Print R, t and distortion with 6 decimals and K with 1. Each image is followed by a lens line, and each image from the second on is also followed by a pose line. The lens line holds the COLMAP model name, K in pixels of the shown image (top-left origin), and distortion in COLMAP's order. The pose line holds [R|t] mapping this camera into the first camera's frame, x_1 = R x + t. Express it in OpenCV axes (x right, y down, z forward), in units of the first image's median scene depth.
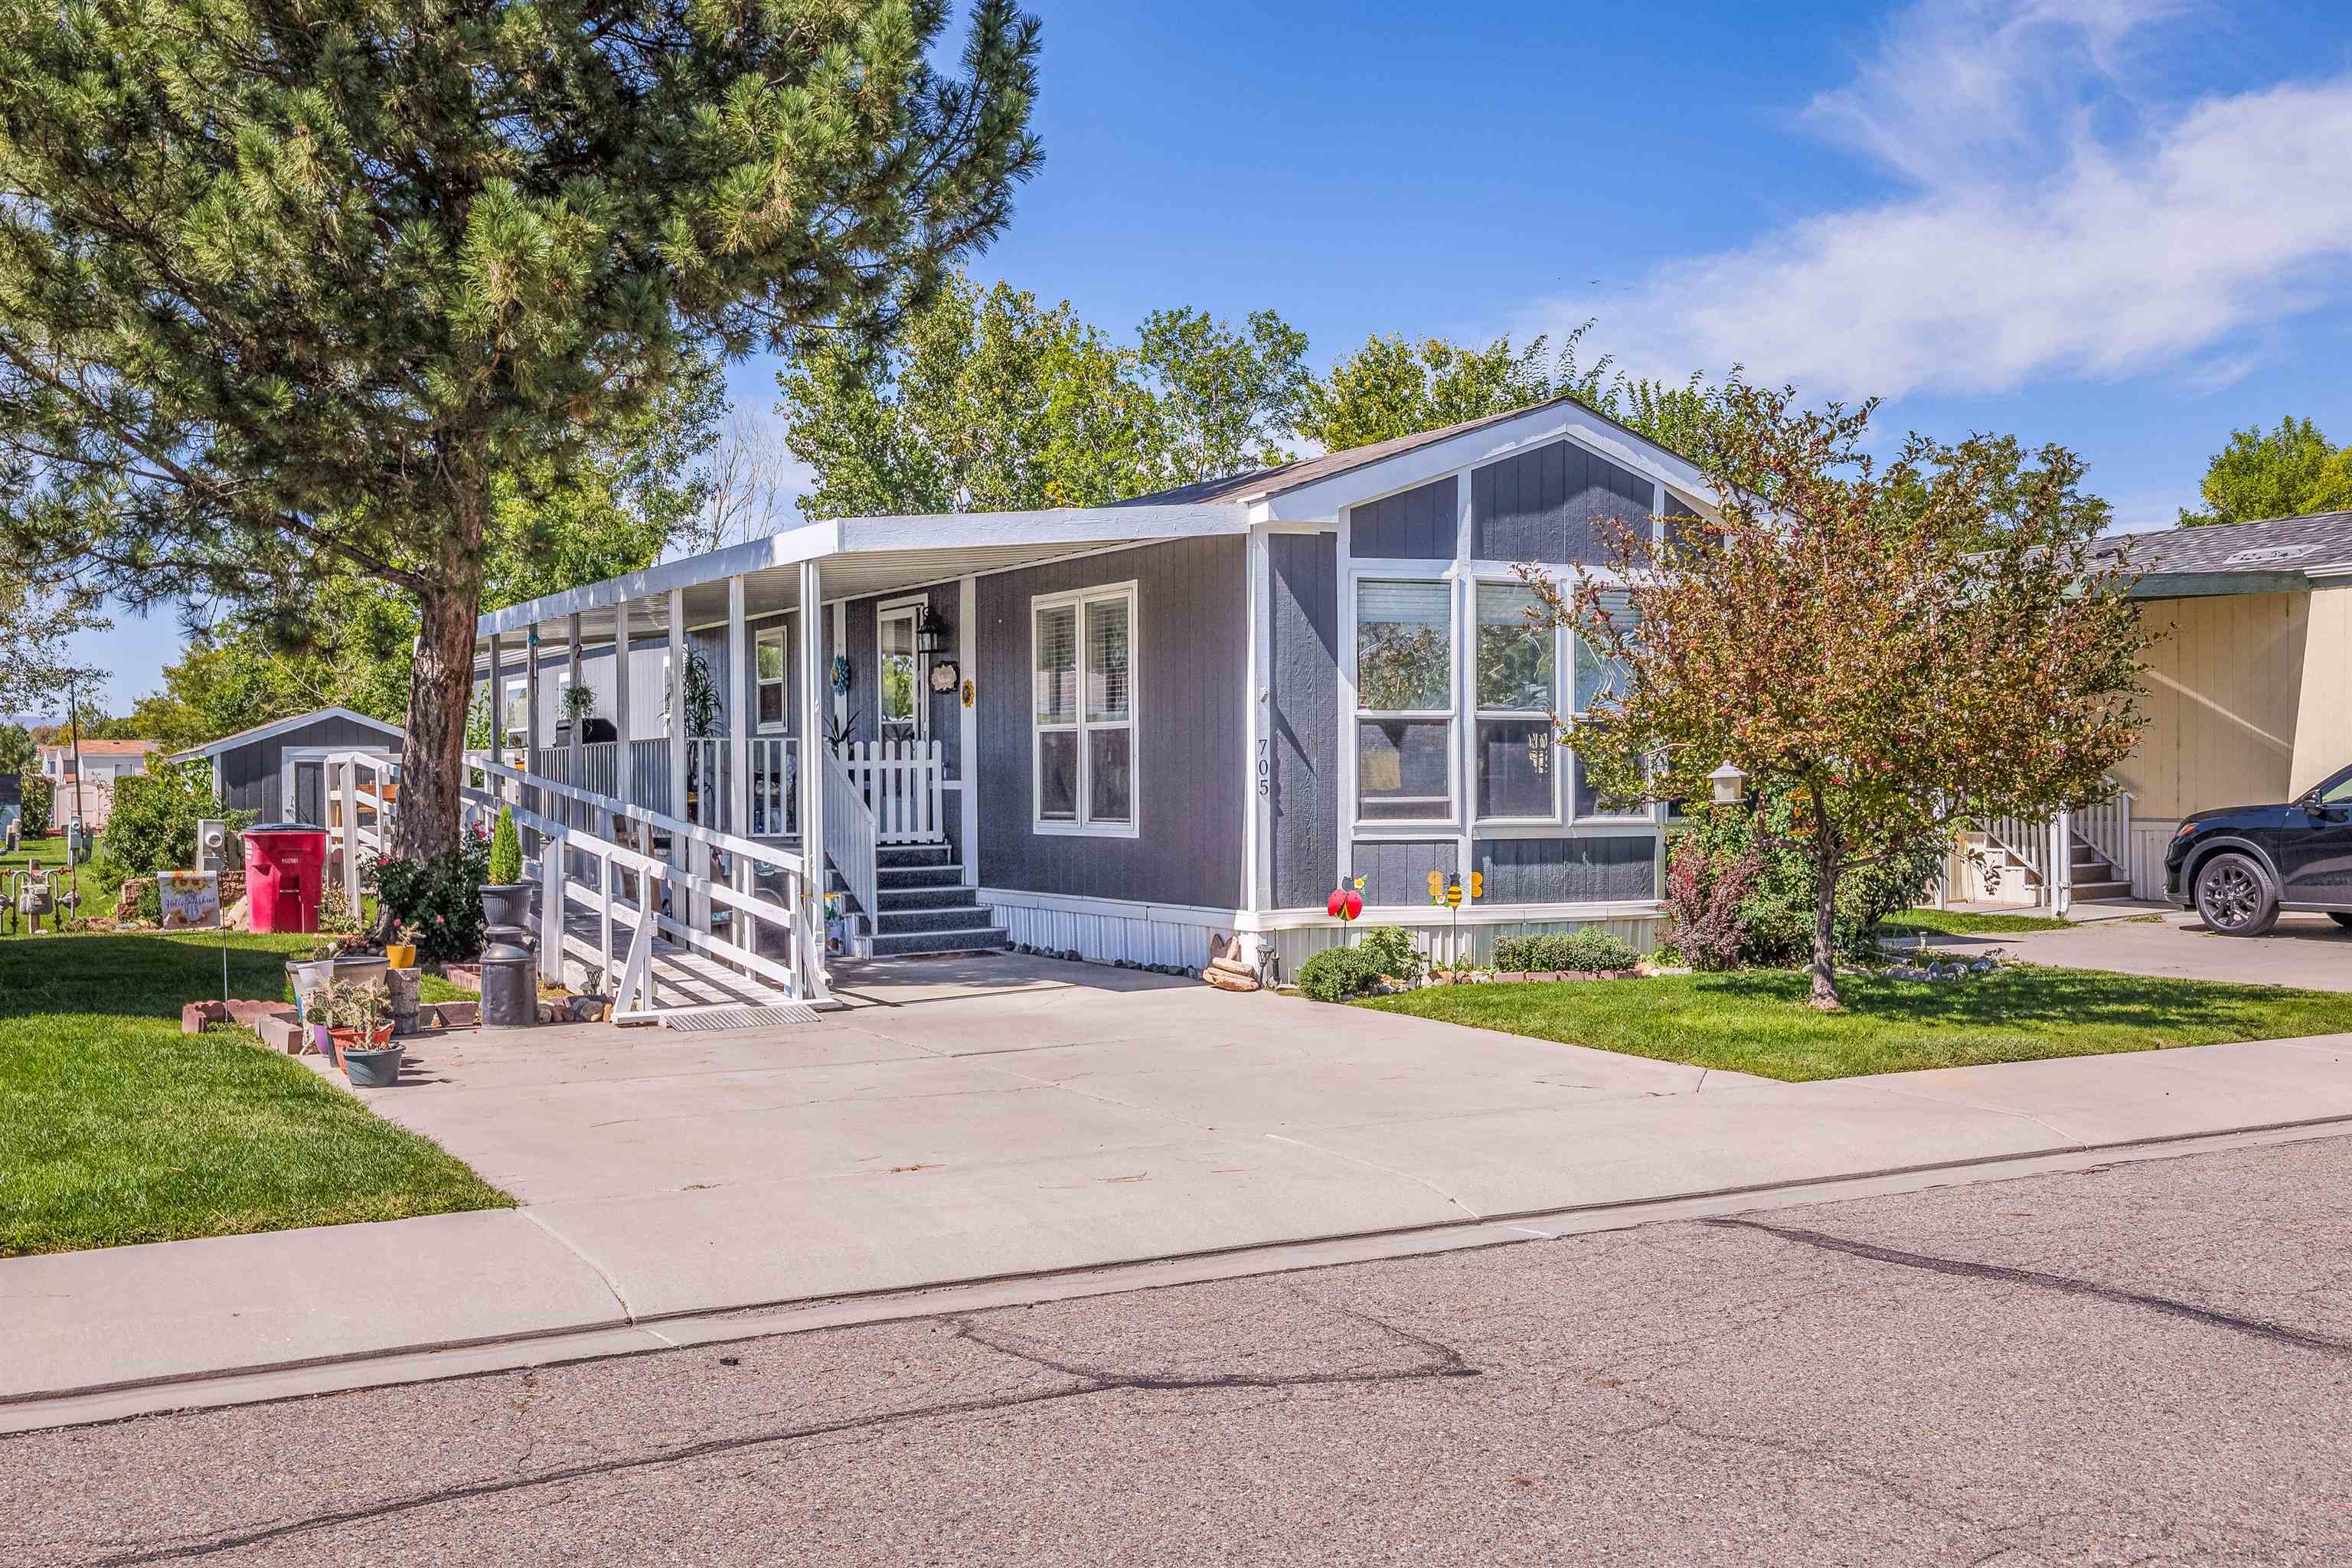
lens RADIAL K [[2469.6, 0, 1178.5], [0, 2469.6, 776.2], [0, 0, 1]] dist [0.133563, 0.000000]
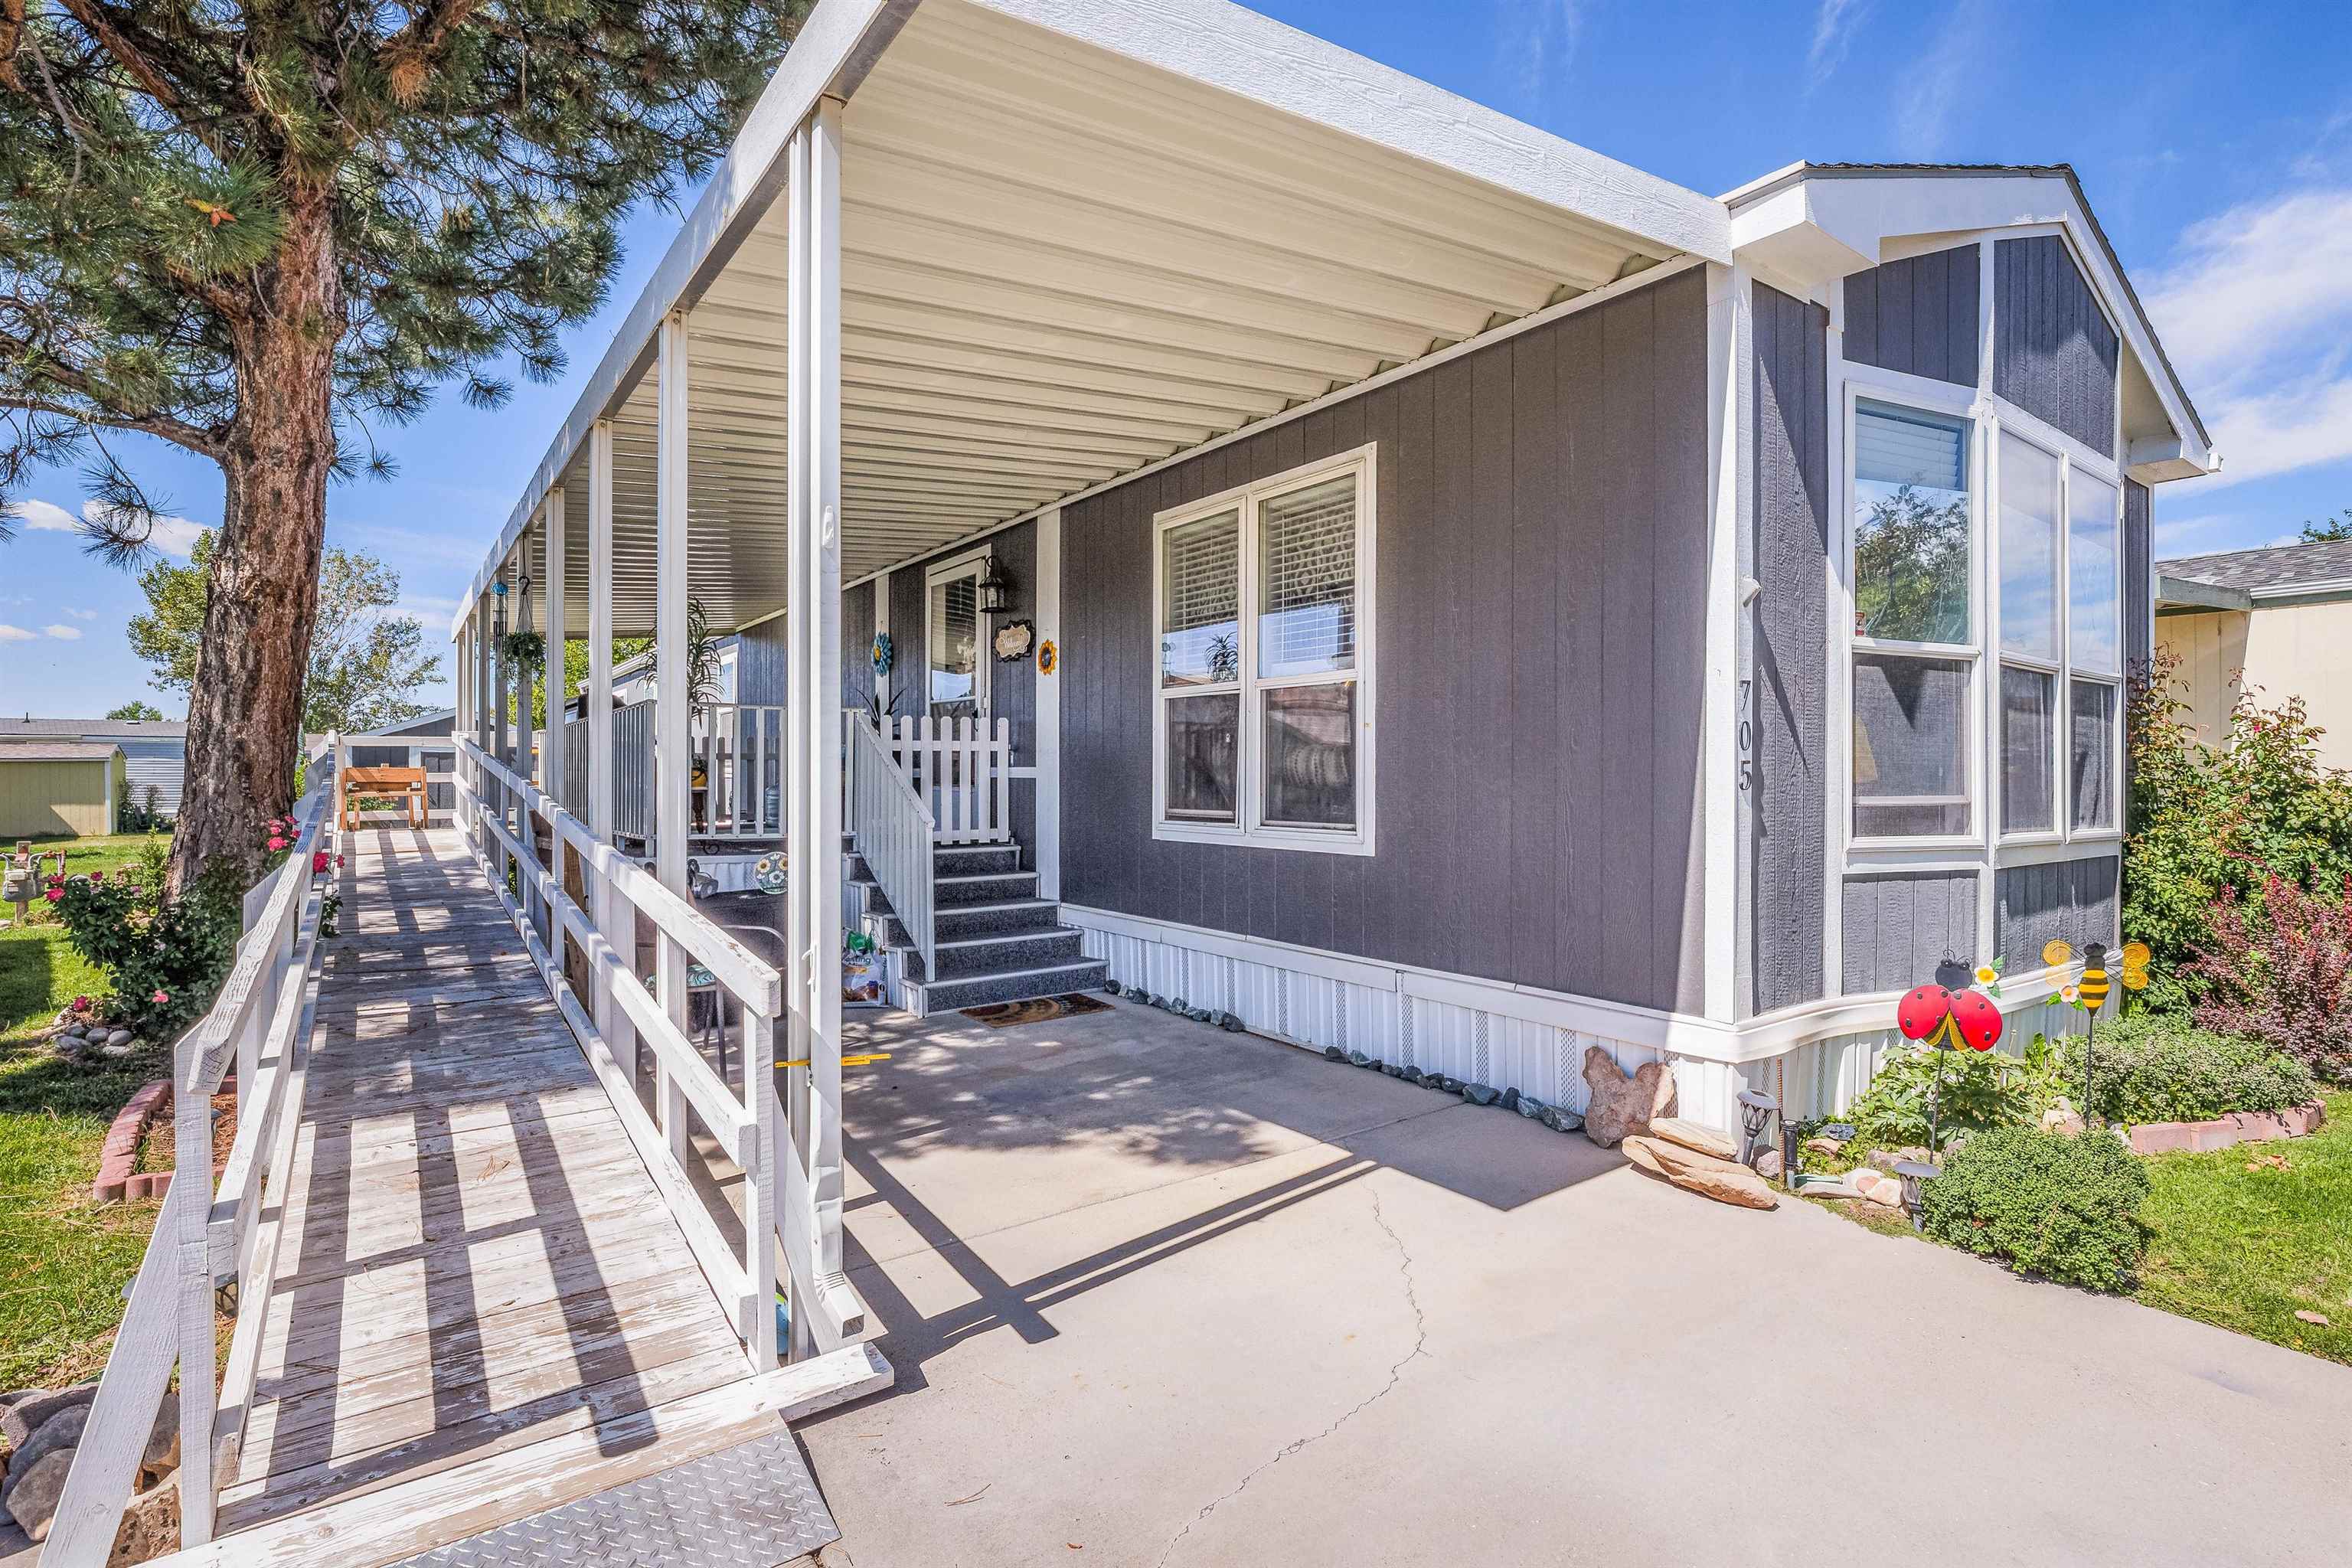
lens RADIAL K [[1113.5, 0, 1172.7], [0, 1113.5, 762.0], [0, 0, 1]] dist [0.004996, -0.004870]
pose [[0.991919, 0.012037, 0.126300, -0.093737], [-0.010255, 0.999839, -0.014752, 0.005335], [-0.126458, 0.013337, 0.991882, 0.665217]]
